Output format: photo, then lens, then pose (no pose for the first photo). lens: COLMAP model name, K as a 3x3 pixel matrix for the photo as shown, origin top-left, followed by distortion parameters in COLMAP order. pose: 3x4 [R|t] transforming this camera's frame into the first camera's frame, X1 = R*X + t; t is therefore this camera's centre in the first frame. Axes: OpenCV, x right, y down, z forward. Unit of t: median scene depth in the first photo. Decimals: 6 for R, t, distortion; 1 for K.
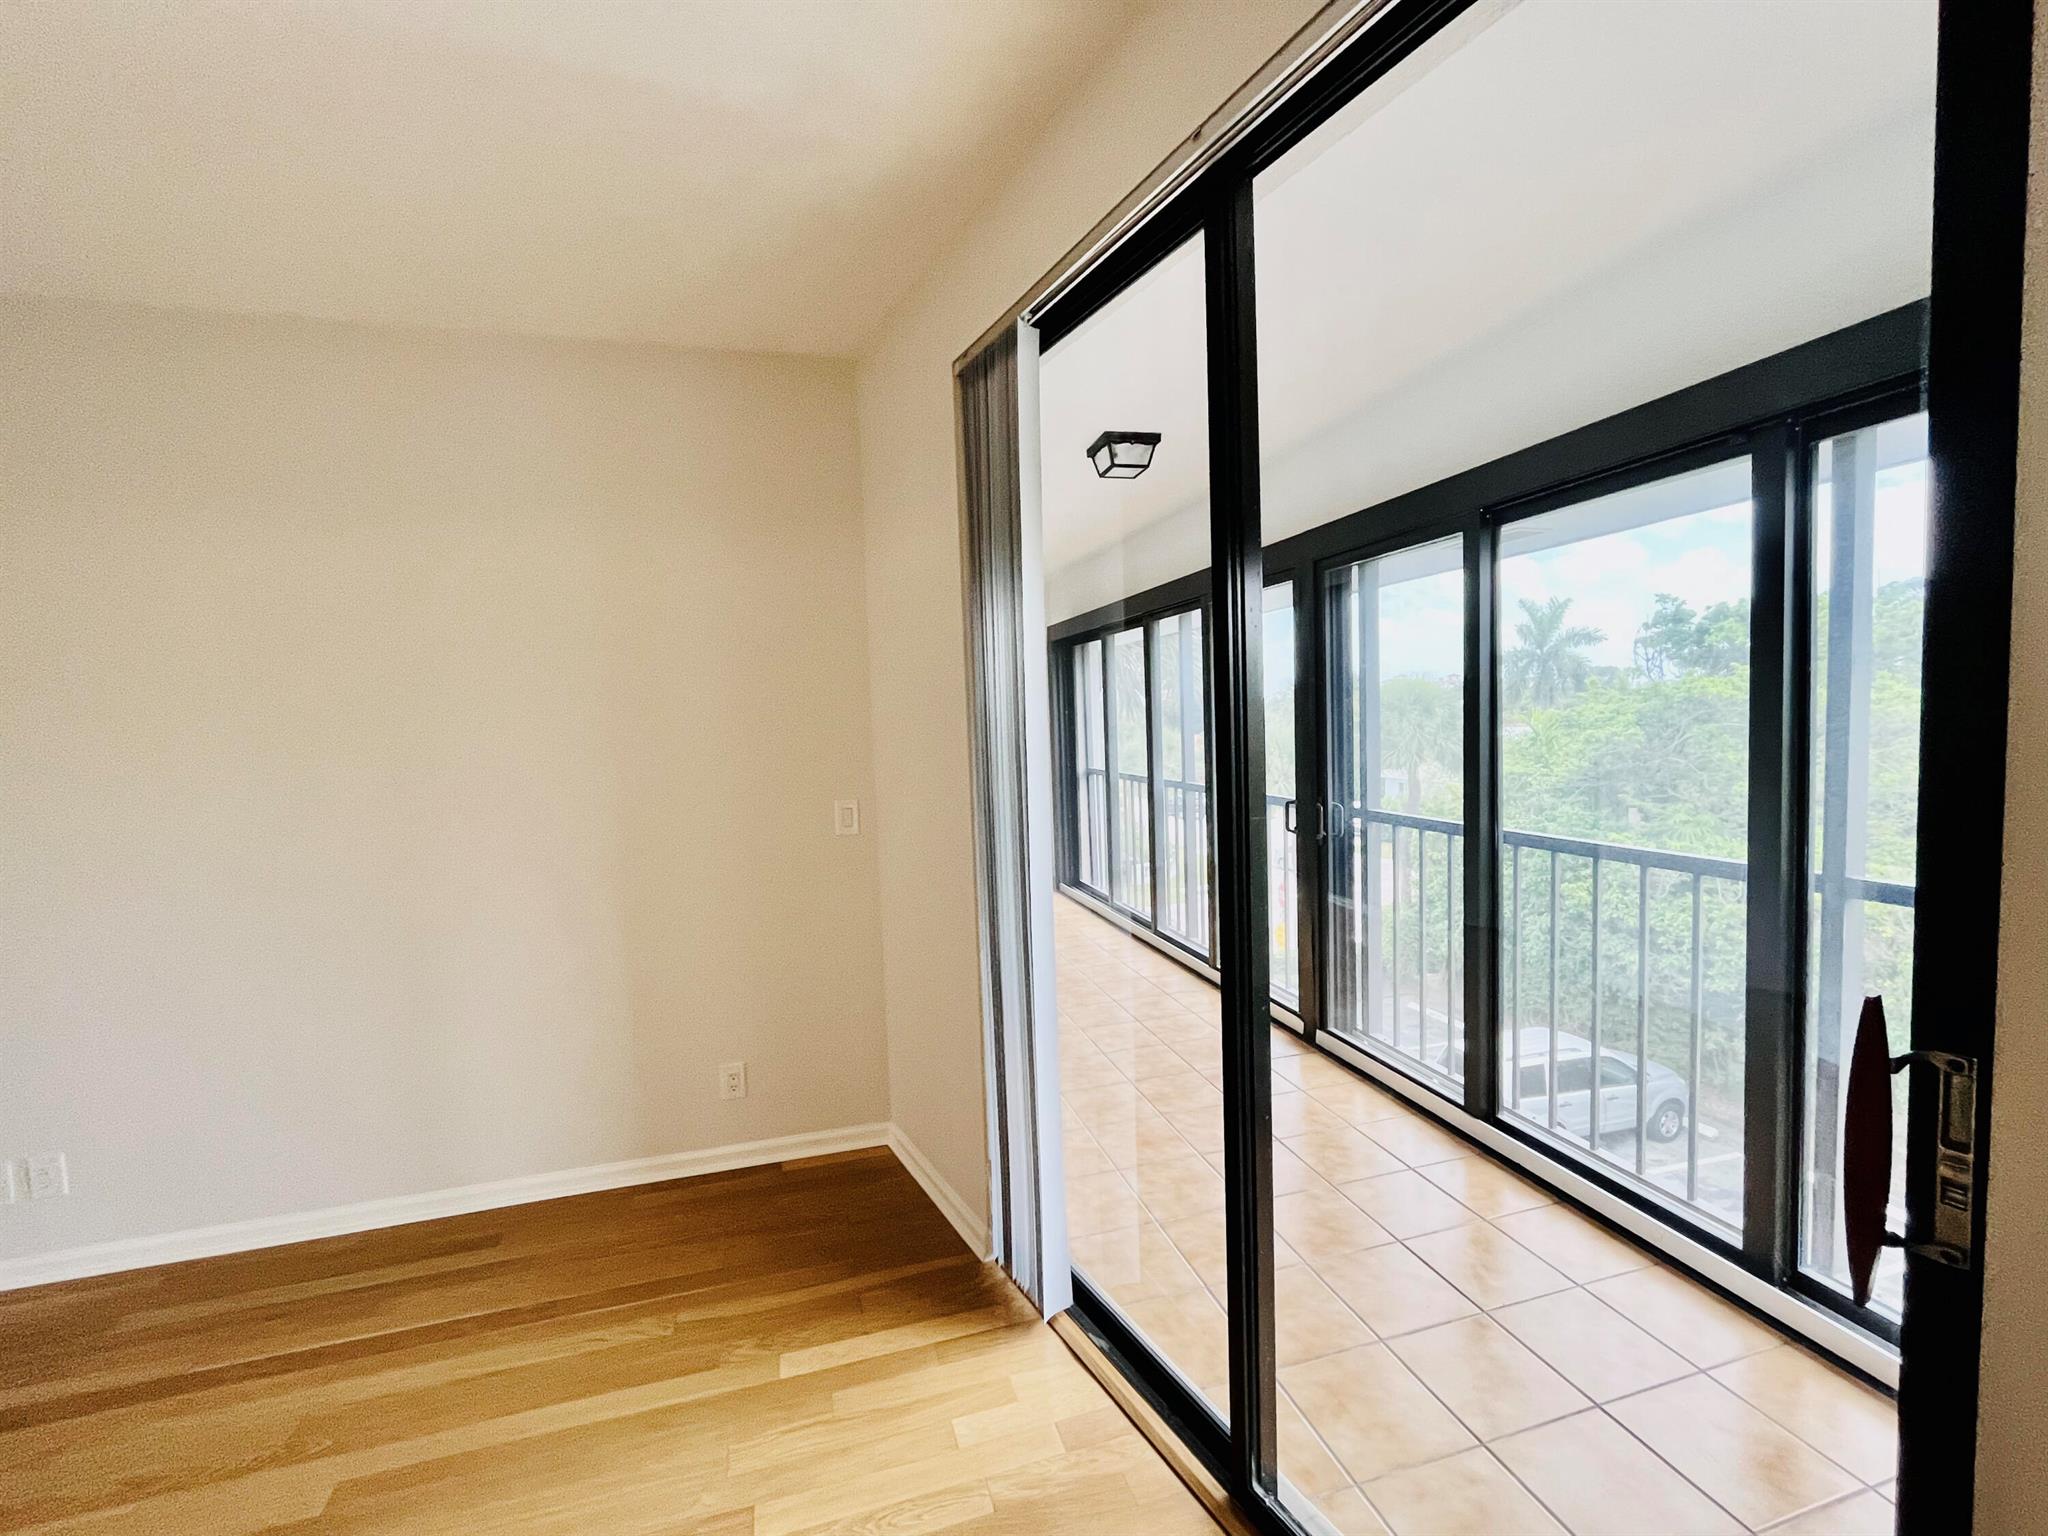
lens RADIAL K [[834.9, 0, 1018.6], [0, 834.9, 768.8], [0, 0, 1]] dist [-0.003190, 0.000447]
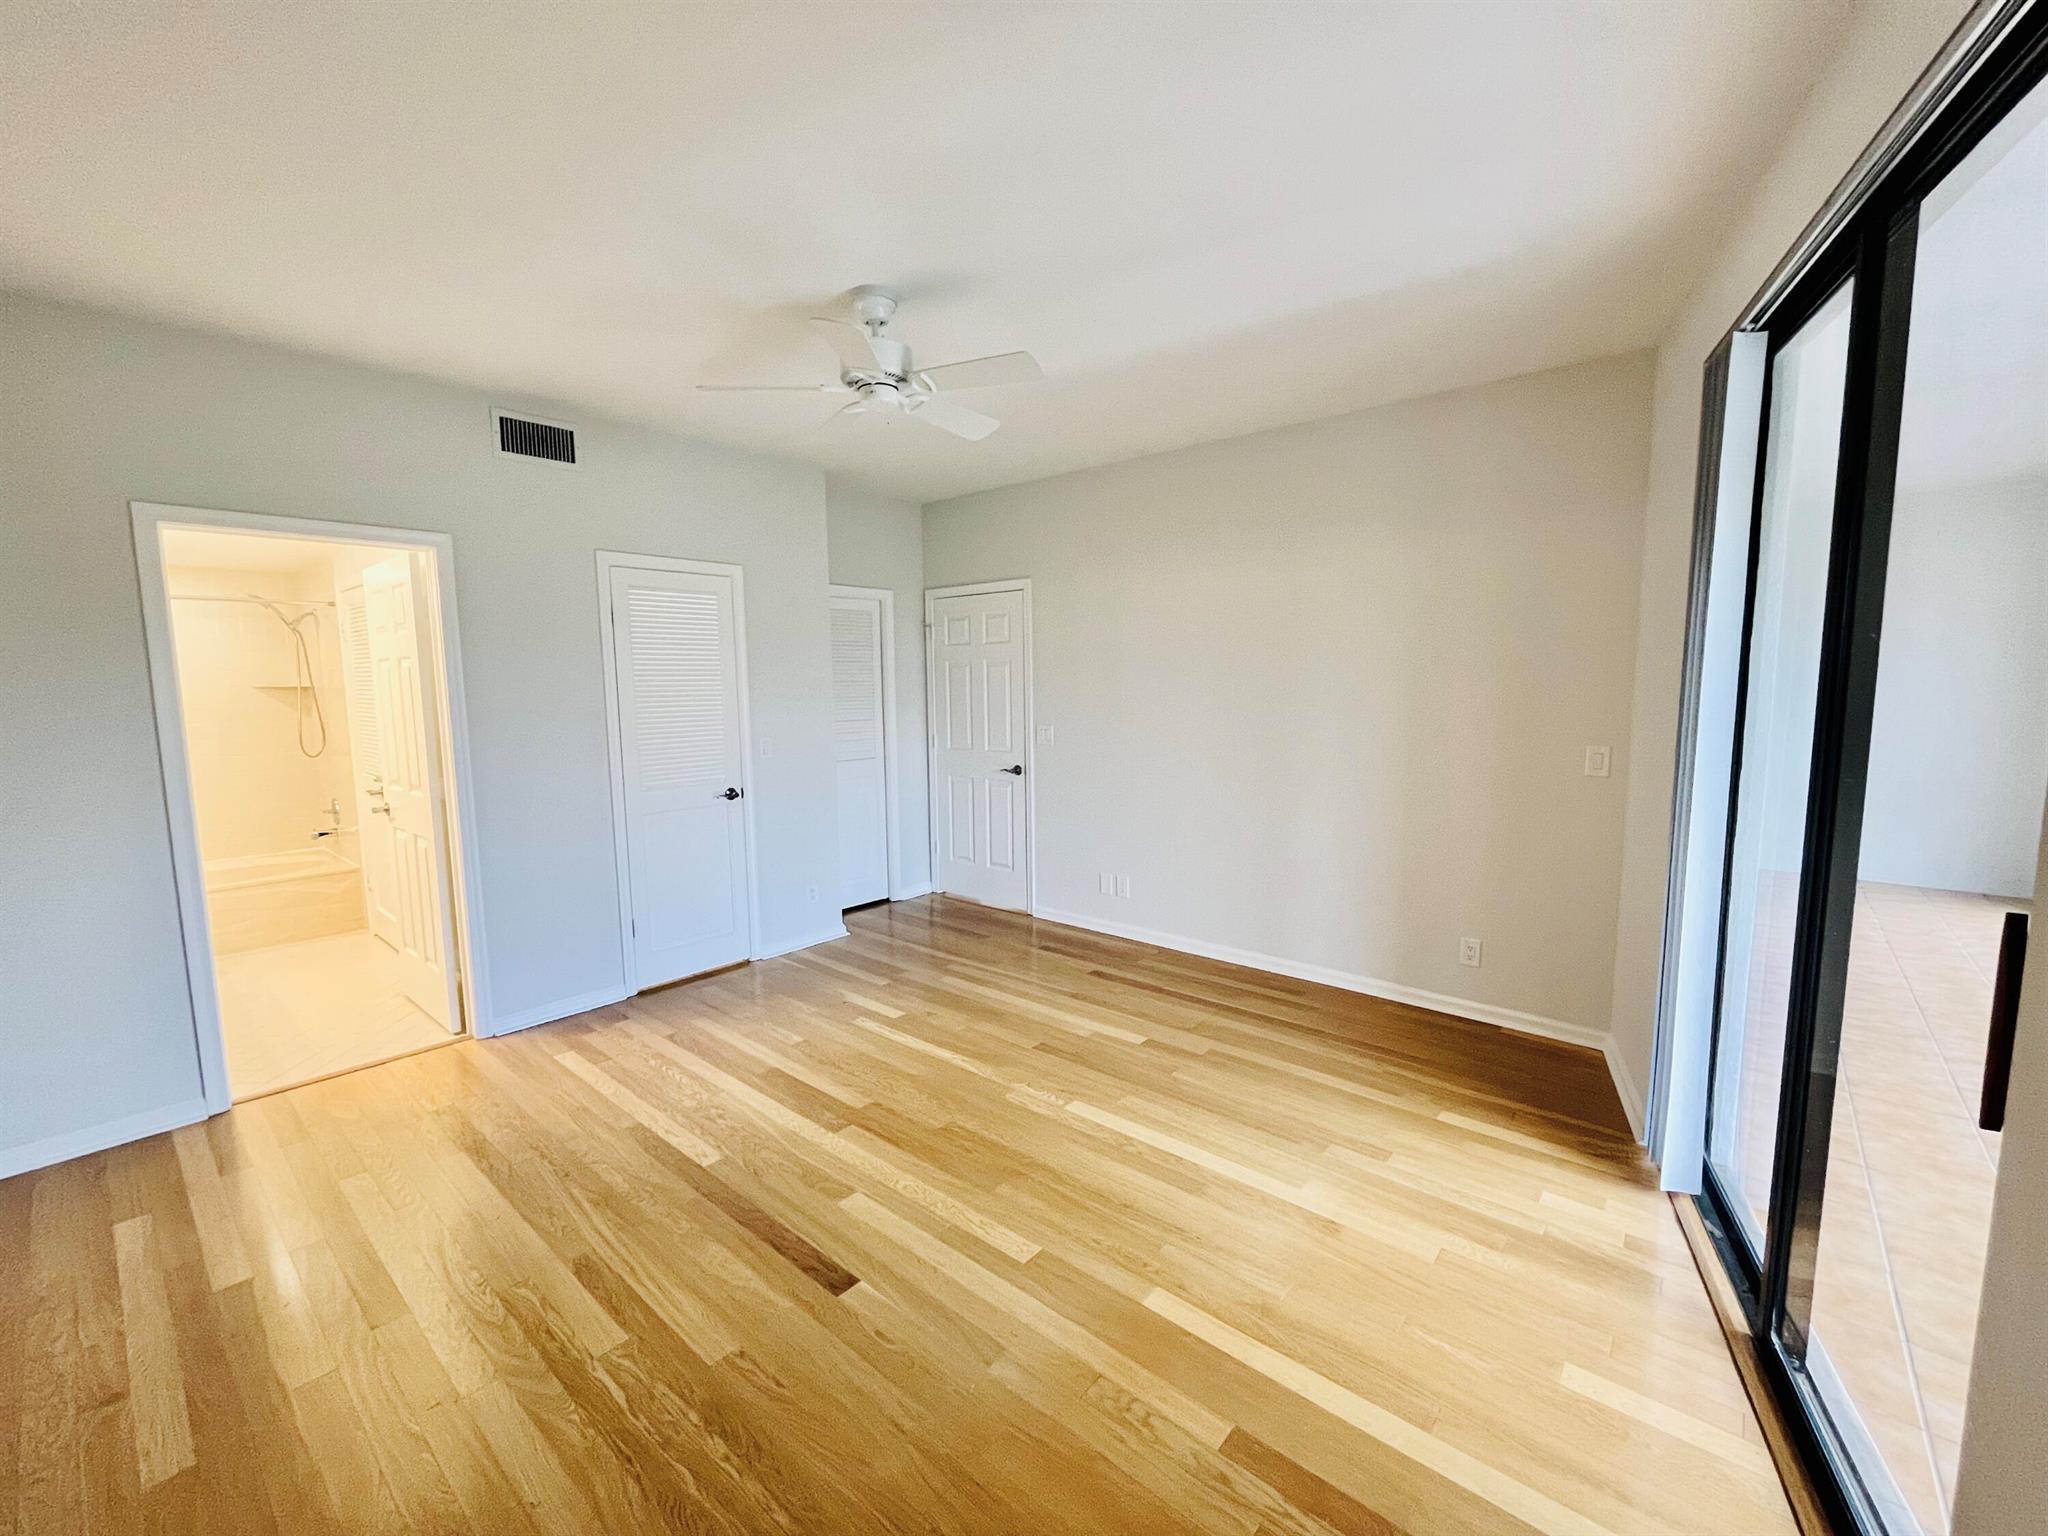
lens RADIAL K [[828.2, 0, 1029.6], [0, 828.2, 761.9], [0, 0, 1]] dist [-0.001779, -0.000025]
pose [[0.560268, 0.113542, -0.820492, 0.424958], [-0.052299, 0.993433, 0.101762, -0.021924], [0.826658, -0.014103, 0.562527, -0.411062]]
